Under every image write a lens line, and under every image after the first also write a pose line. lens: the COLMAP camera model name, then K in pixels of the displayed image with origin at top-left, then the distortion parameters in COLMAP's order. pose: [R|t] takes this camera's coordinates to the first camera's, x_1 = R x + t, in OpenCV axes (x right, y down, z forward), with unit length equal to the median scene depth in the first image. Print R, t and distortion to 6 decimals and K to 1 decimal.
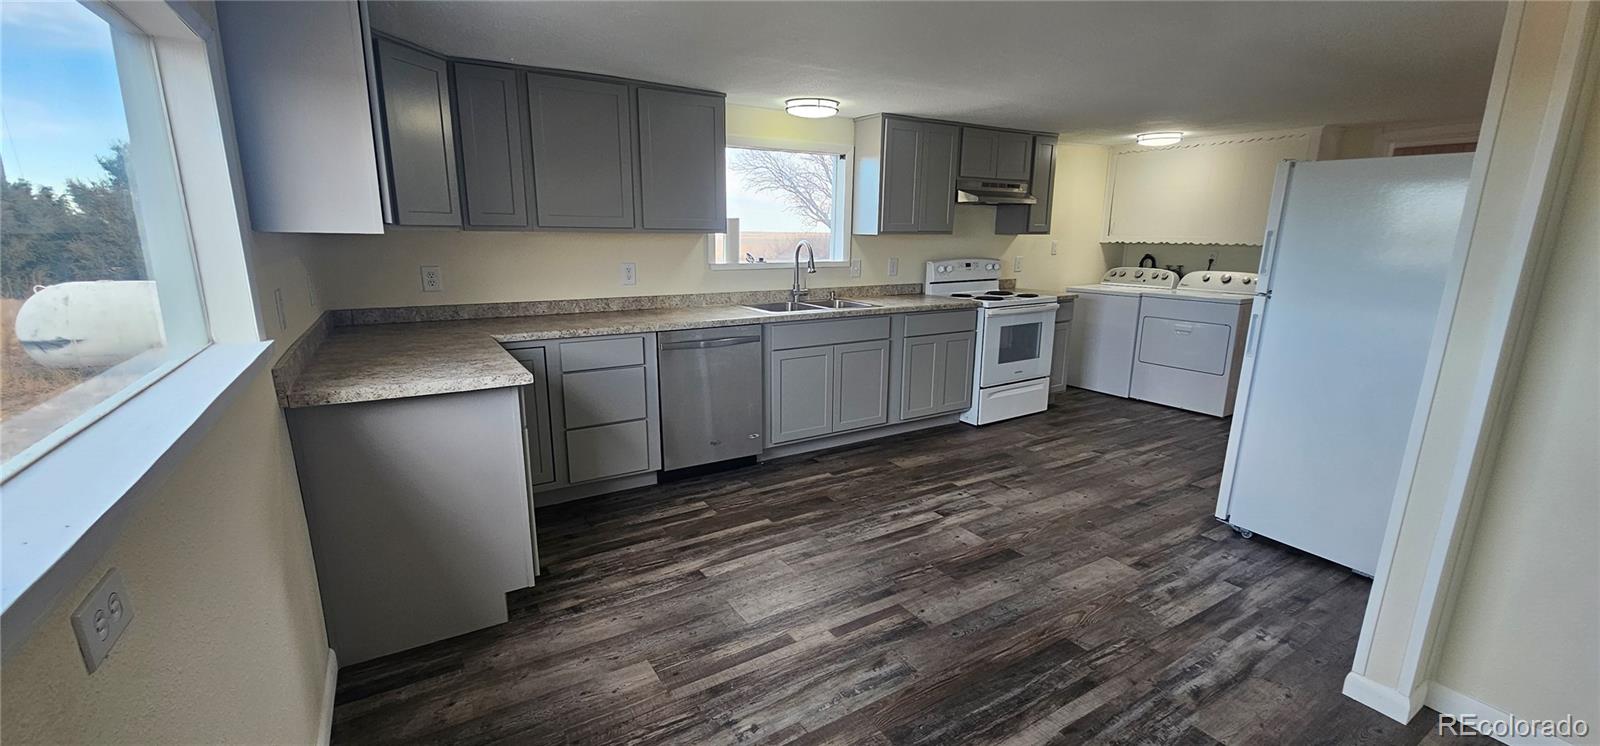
lens RADIAL K [[656.9, 0, 812.9], [0, 656.9, 366.0], [0, 0, 1]] dist [0.000867, -0.000299]
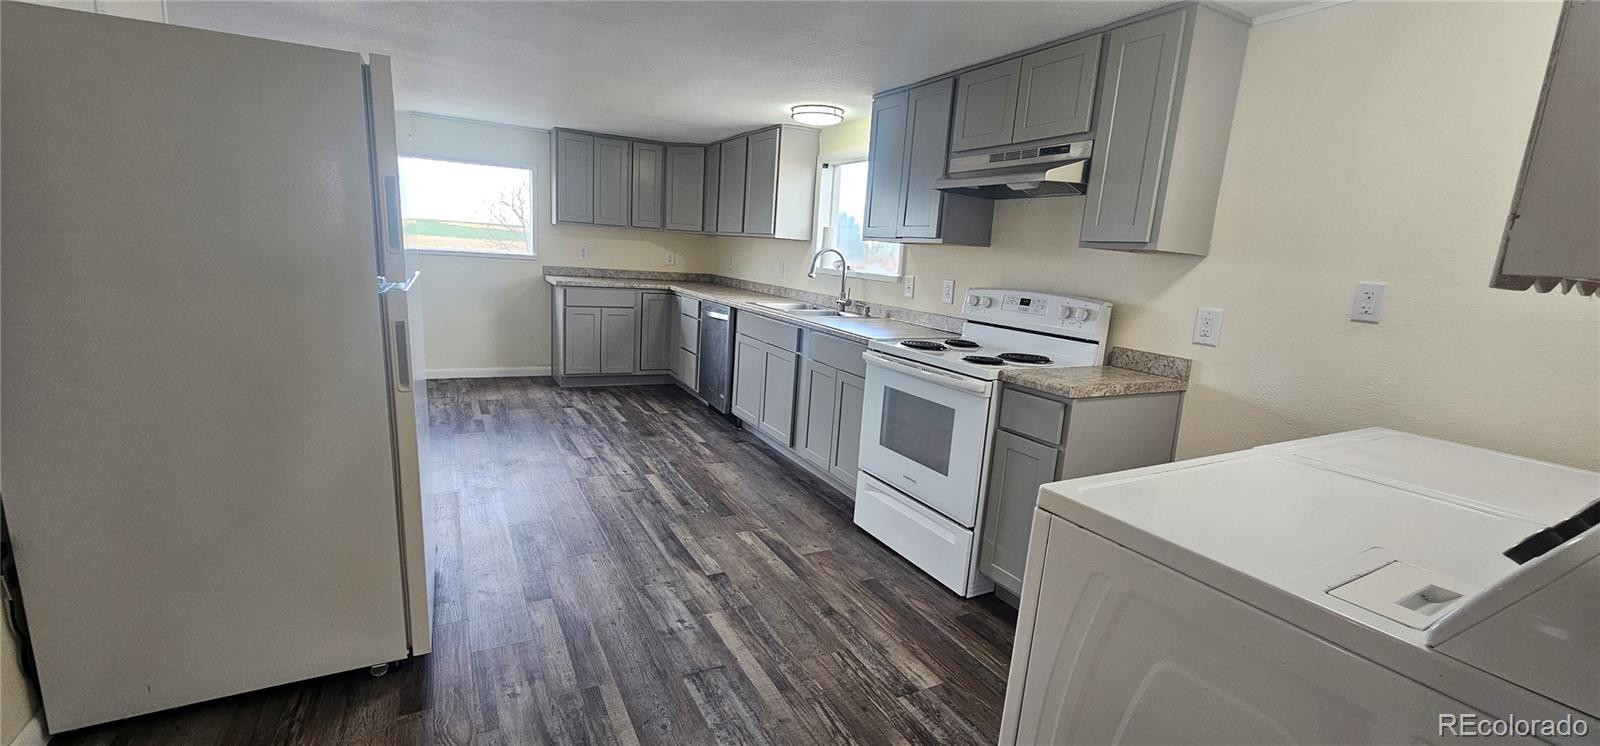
lens RADIAL K [[656.9, 0, 796.4], [0, 656.9, 371.1], [0, 0, 1]] dist [0.000867, -0.000299]
pose [[-0.082417, 0.166216, -0.982639, 0.853577], [-0.260516, 0.948117, 0.182226, -0.156318], [0.961945, 0.271011, -0.034839, 0.885447]]
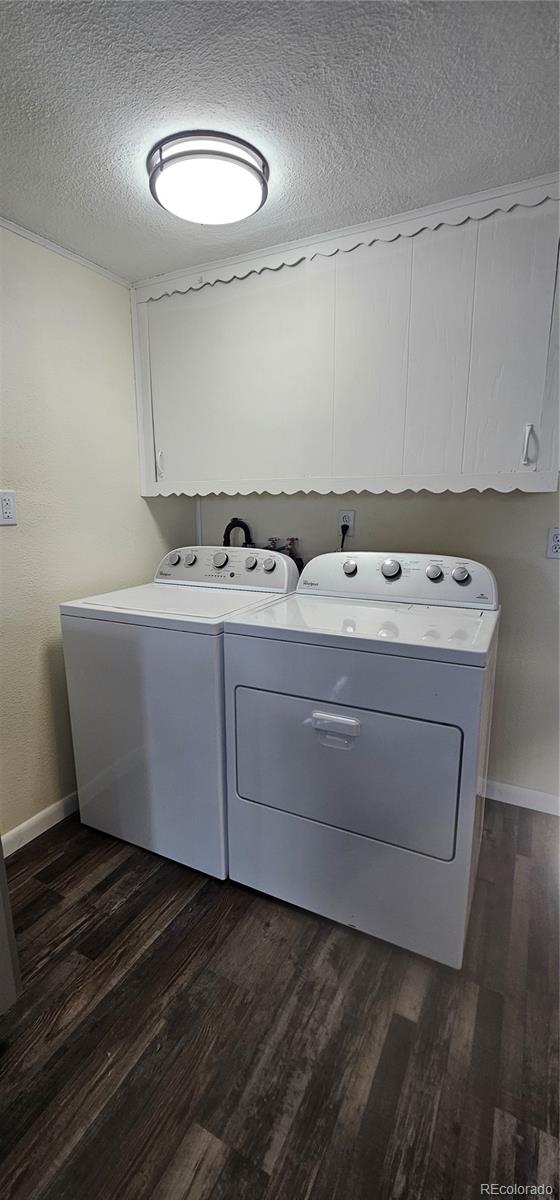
lens RADIAL K [[492.7, 0, 272.5], [0, 492.7, 596.7], [0, 0, 1]] dist [0.000867, -0.000299]
pose [[0.870358, -0.092189, 0.483714, 0.425966], [0.099761, 0.994960, 0.010124, -0.137714], [-0.482209, 0.039445, 0.875168, 0.808719]]
